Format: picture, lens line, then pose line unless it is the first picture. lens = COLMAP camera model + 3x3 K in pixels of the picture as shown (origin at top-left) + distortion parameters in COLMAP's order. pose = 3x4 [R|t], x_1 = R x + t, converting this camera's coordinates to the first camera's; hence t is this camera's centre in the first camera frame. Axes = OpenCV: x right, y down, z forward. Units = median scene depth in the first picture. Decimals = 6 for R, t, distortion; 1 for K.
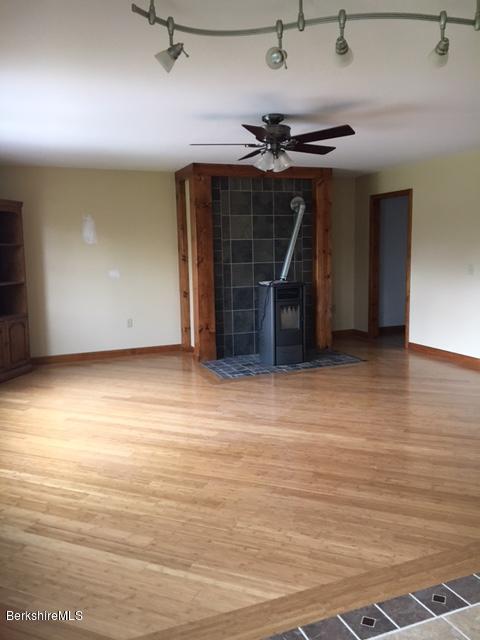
lens RADIAL K [[540.2, 0, 240.0], [0, 540.2, 319.8], [0, 0, 1]] dist [0.081410, -0.108835]
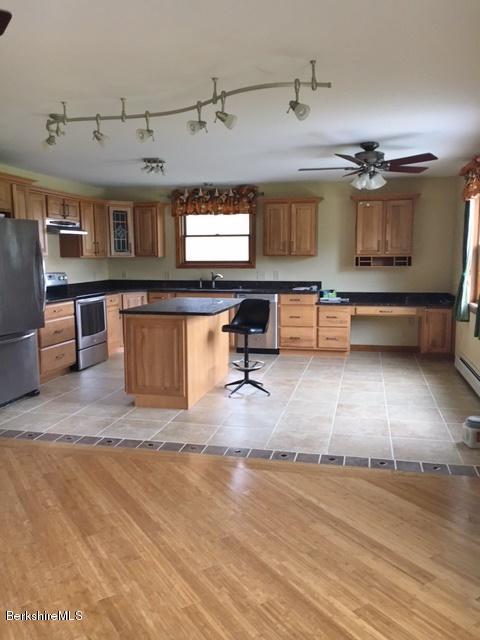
lens RADIAL K [[540.2, 0, 240.0], [0, 540.2, 321.0], [0, 0, 1]] dist [0.081410, -0.108835]
pose [[-0.820973, -0.042165, 0.569407, -0.586638], [0.106568, 0.968429, 0.225362, -0.222189], [-0.560933, 0.245697, -0.790561, 1.678090]]
